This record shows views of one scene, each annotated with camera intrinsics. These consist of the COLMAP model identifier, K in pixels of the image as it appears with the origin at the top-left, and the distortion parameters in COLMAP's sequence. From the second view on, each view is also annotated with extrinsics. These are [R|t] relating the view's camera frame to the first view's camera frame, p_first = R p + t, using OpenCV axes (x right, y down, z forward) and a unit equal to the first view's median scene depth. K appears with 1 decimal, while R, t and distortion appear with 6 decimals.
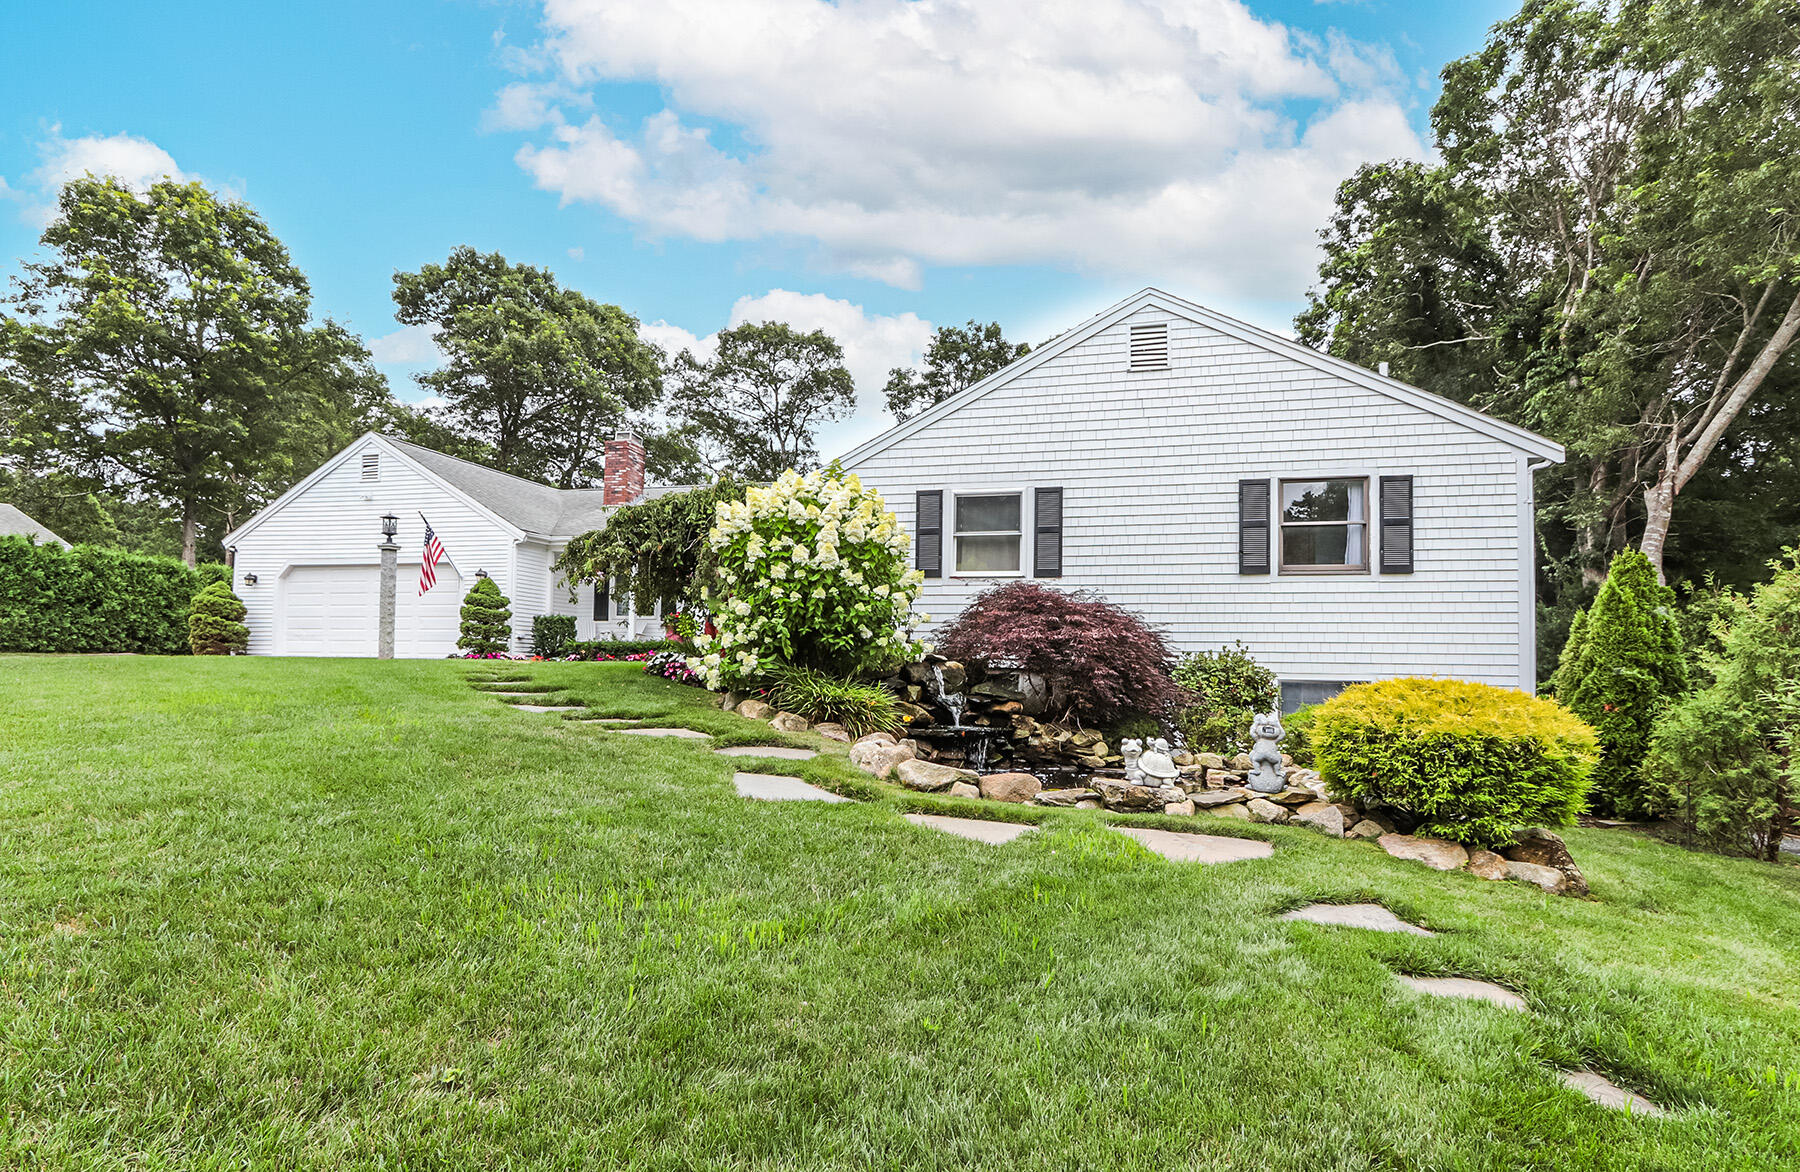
lens RADIAL K [[939.9, 0, 901.5], [0, 939.9, 598.1], [0, 0, 1]] dist [-0.007572, -0.001620]
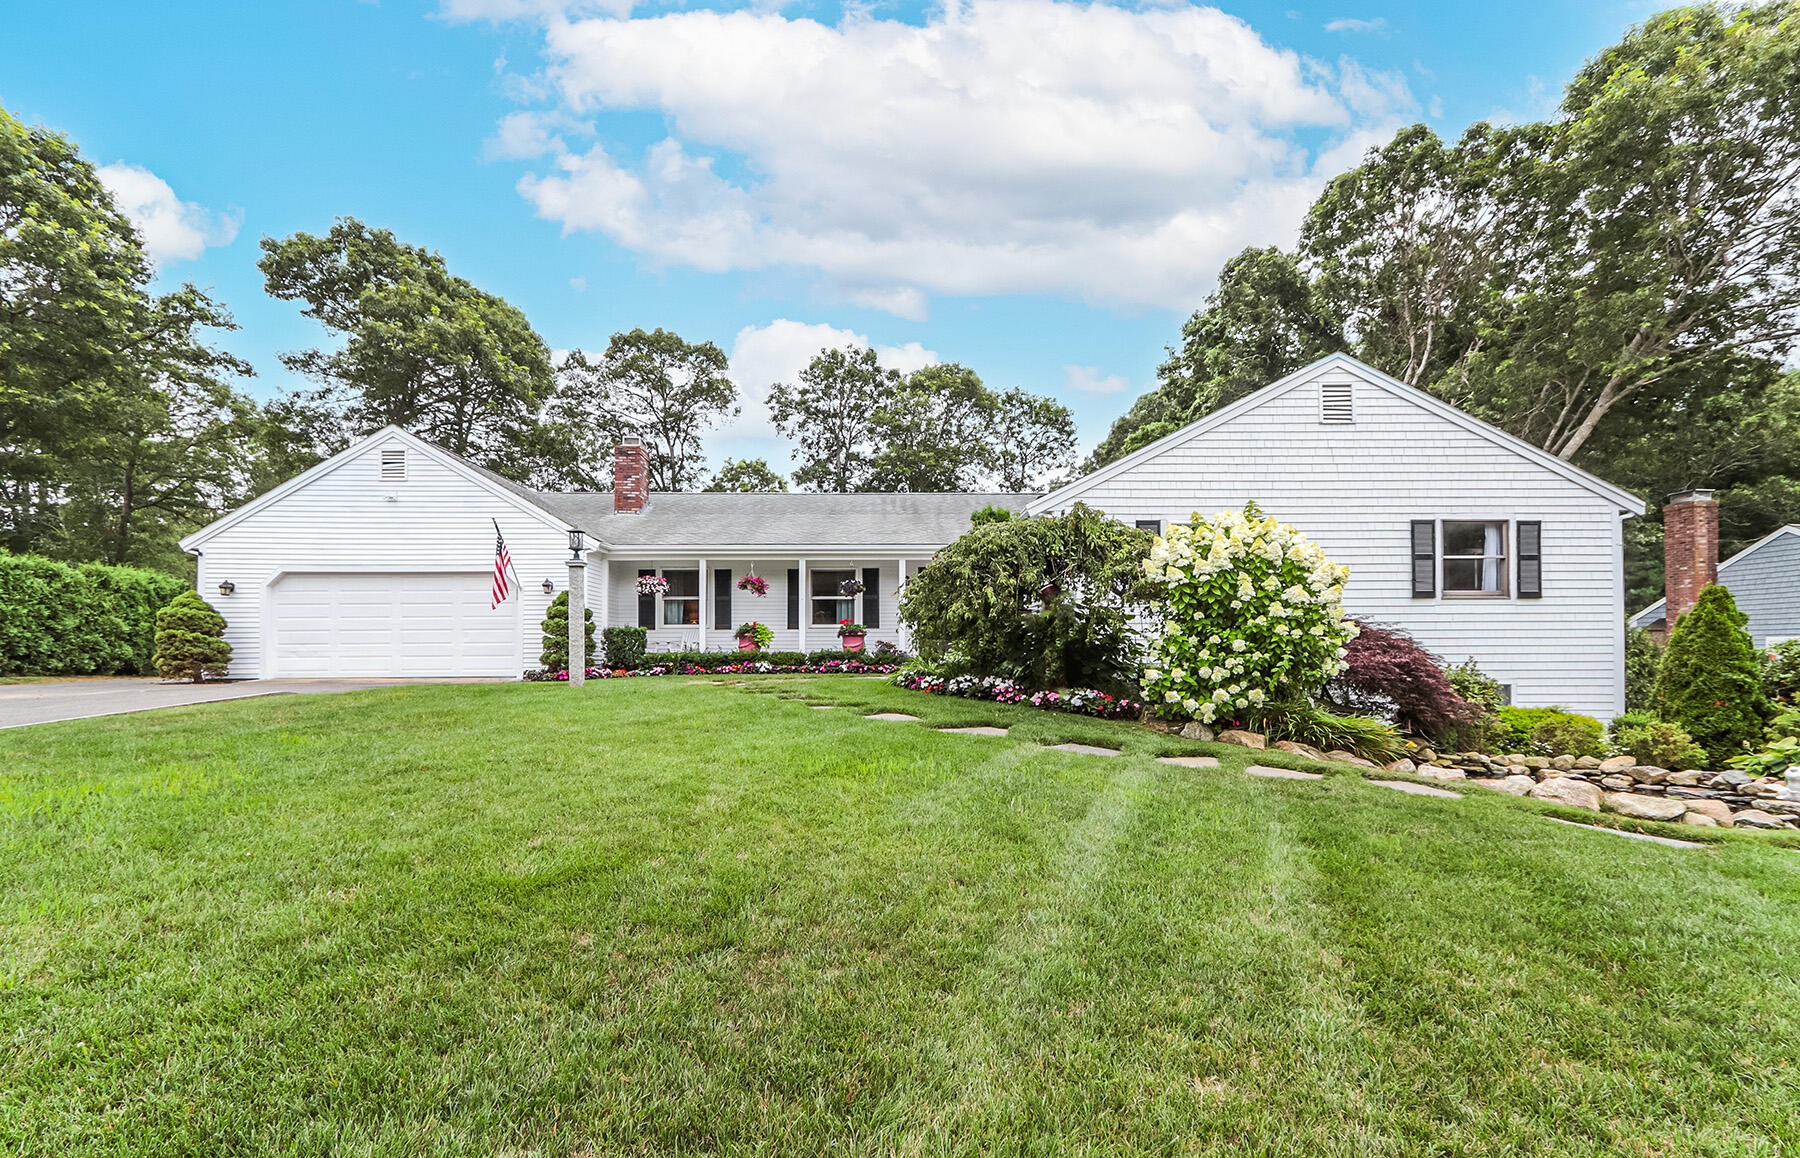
lens RADIAL K [[831.5, 0, 871.3], [0, 831.5, 608.9], [0, 0, 1]] dist [0.005638, -0.000020]
pose [[0.959368, -0.006786, 0.282077, -0.393720], [-0.001032, 0.999620, 0.027559, -0.026063], [-0.282157, -0.026730, 0.958996, 0.106227]]
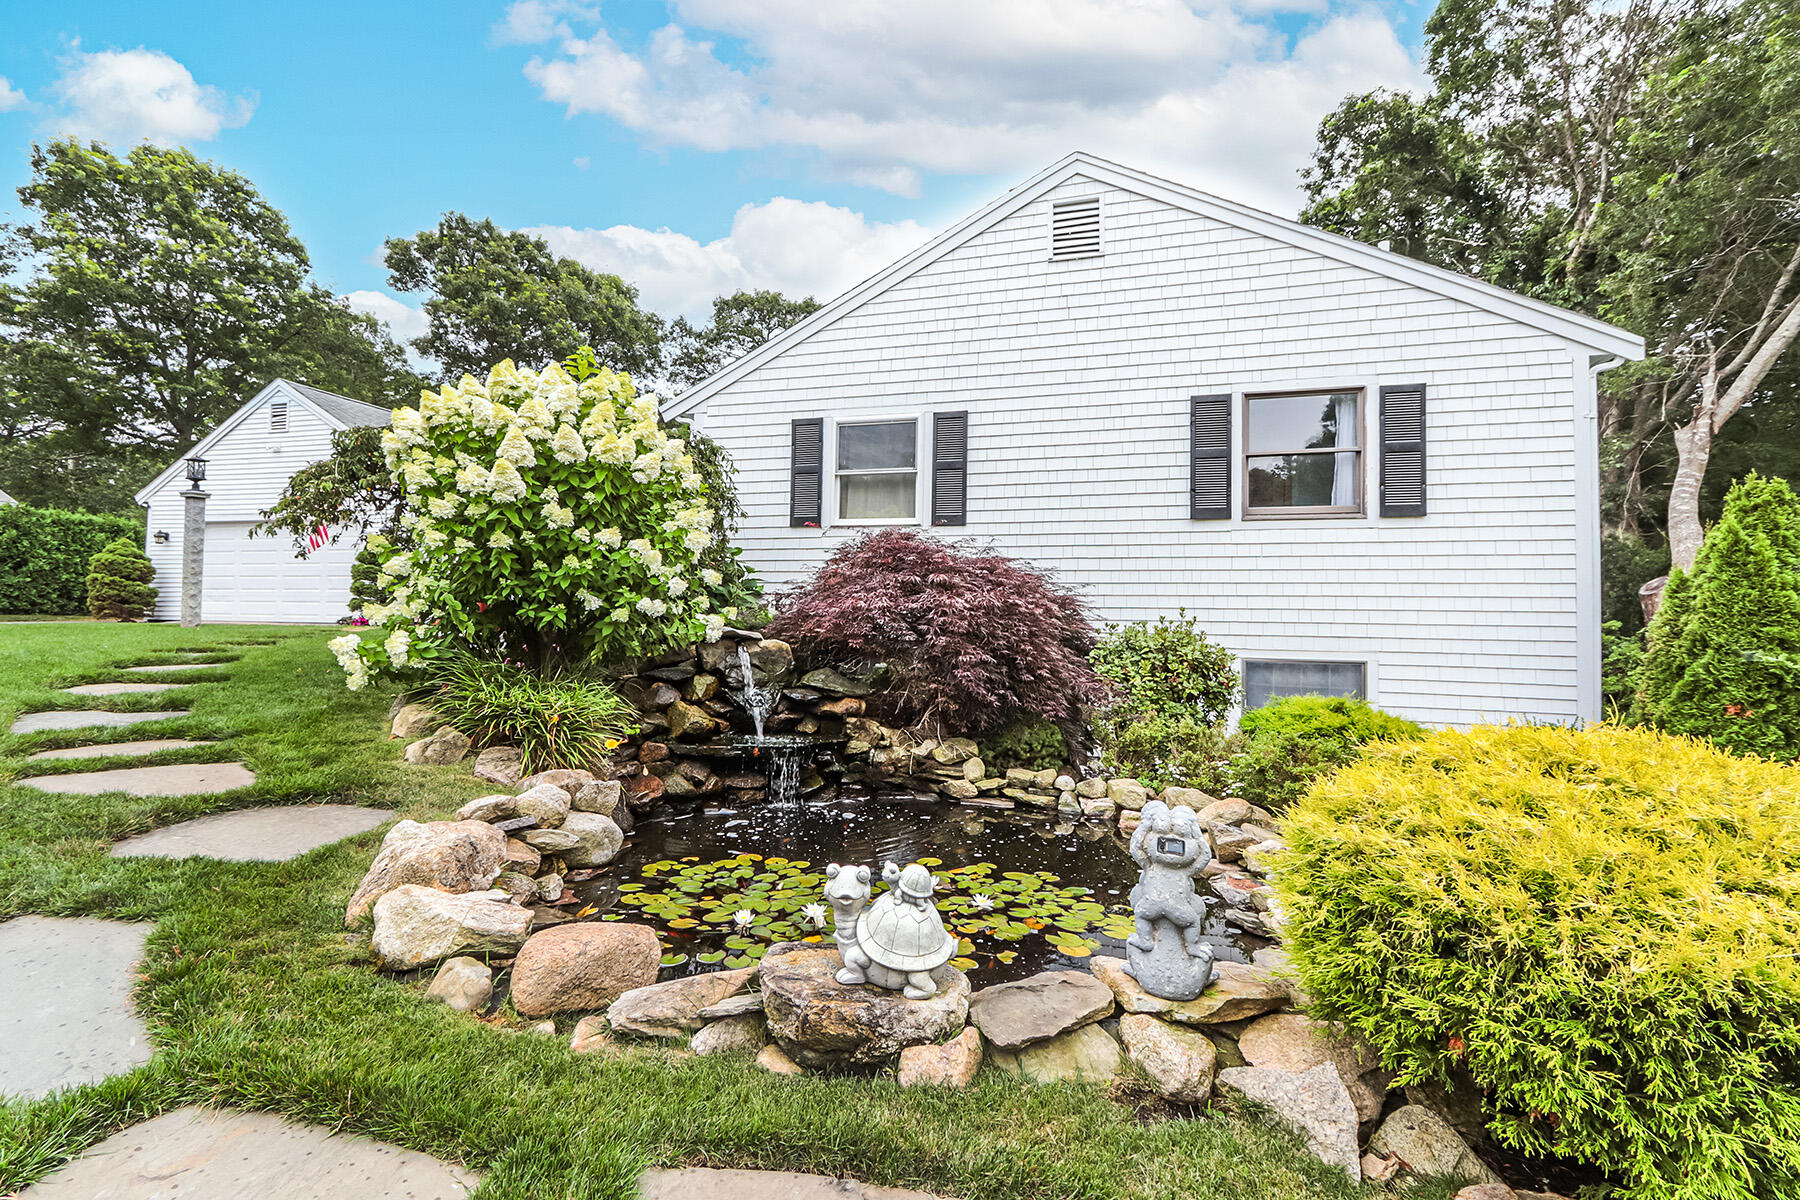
lens RADIAL K [[820.3, 0, 911.5], [0, 820.3, 564.8], [0, 0, 1]] dist [0.006872, -0.000915]
pose [[0.999768, -0.002070, -0.021429, 0.094186], [0.002249, 0.999963, 0.008351, 0.003447], [0.021411, -0.008397, 0.999735, 0.209768]]
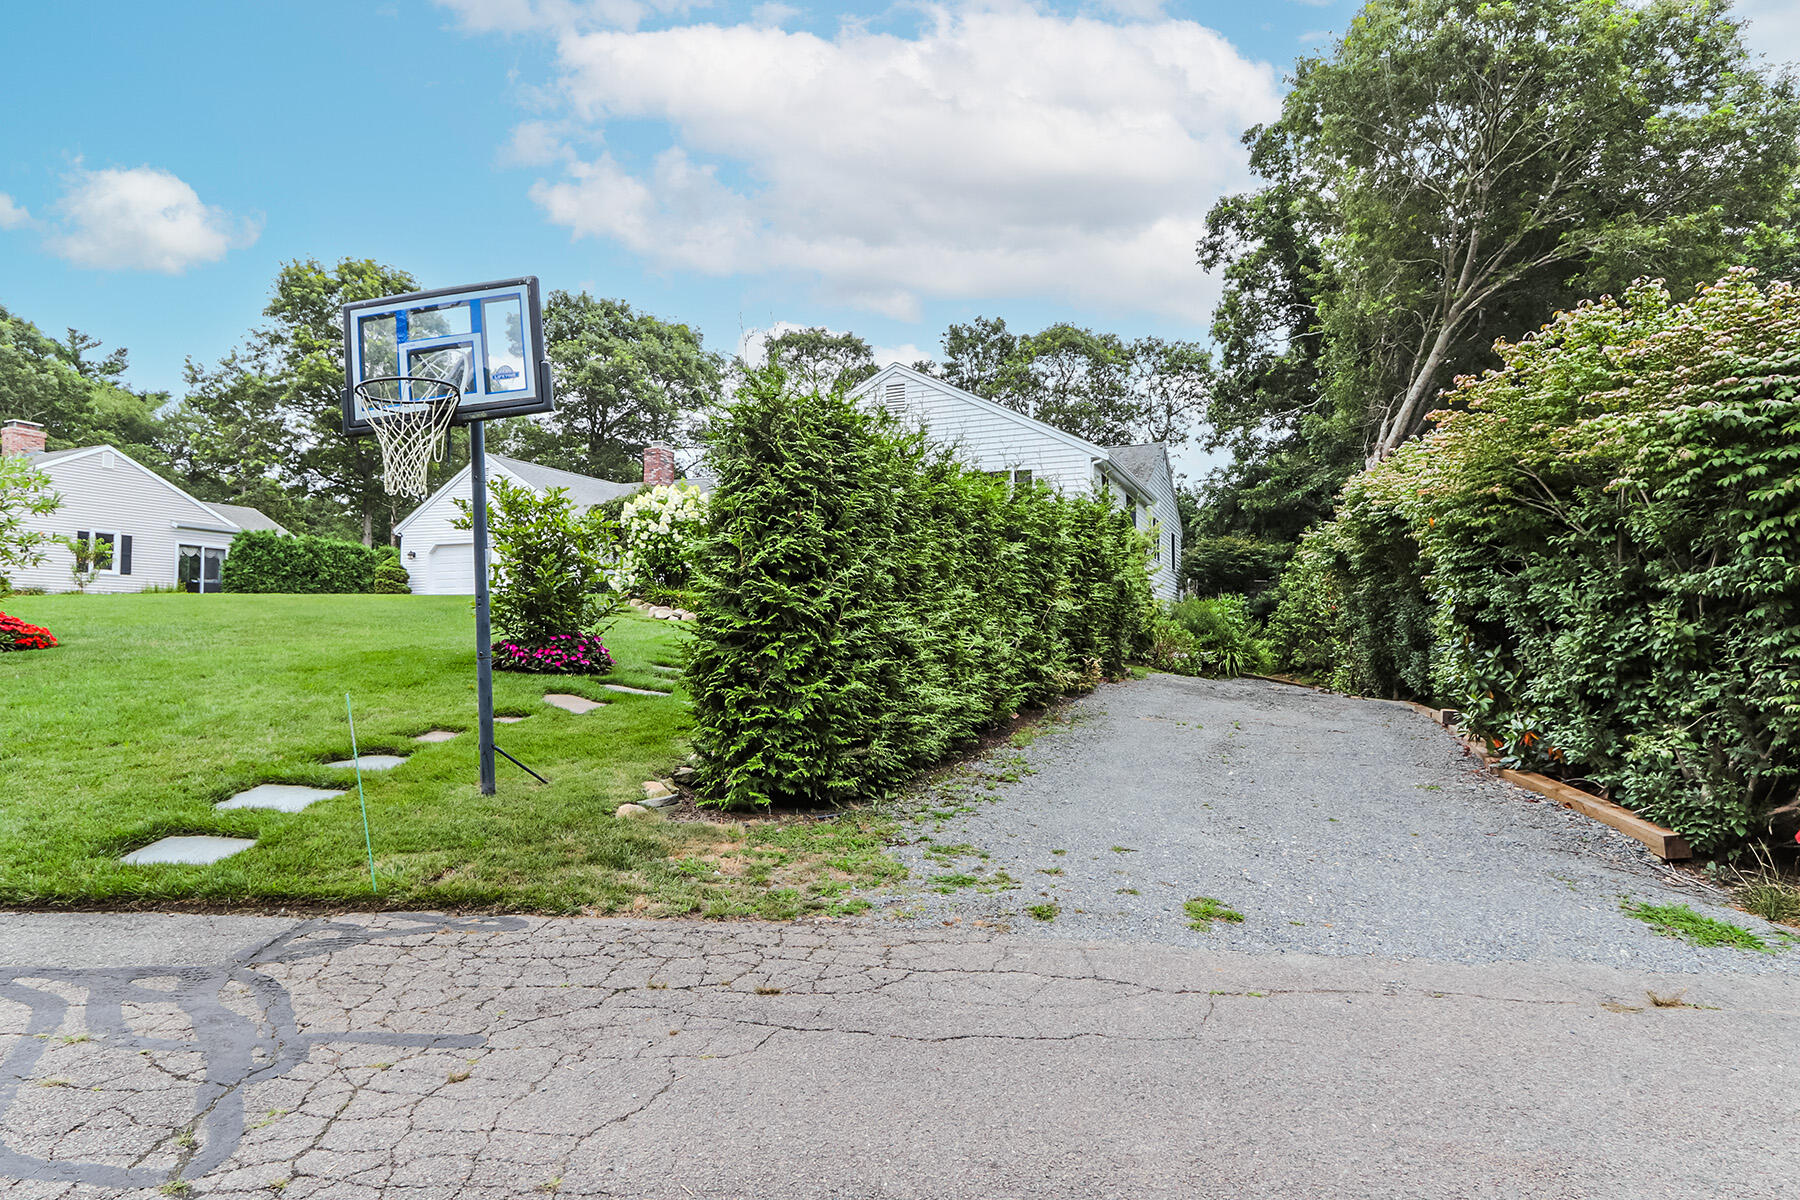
lens RADIAL K [[1025.2, 0, 894.6], [0, 1025.2, 558.2], [0, 0, 1]] dist [-0.014323, 0.000622]
pose [[0.986480, -0.026192, -0.161774, 0.368249], [0.024008, 0.999593, -0.015441, 0.032654], [0.162113, 0.011348, 0.986707, -0.541247]]
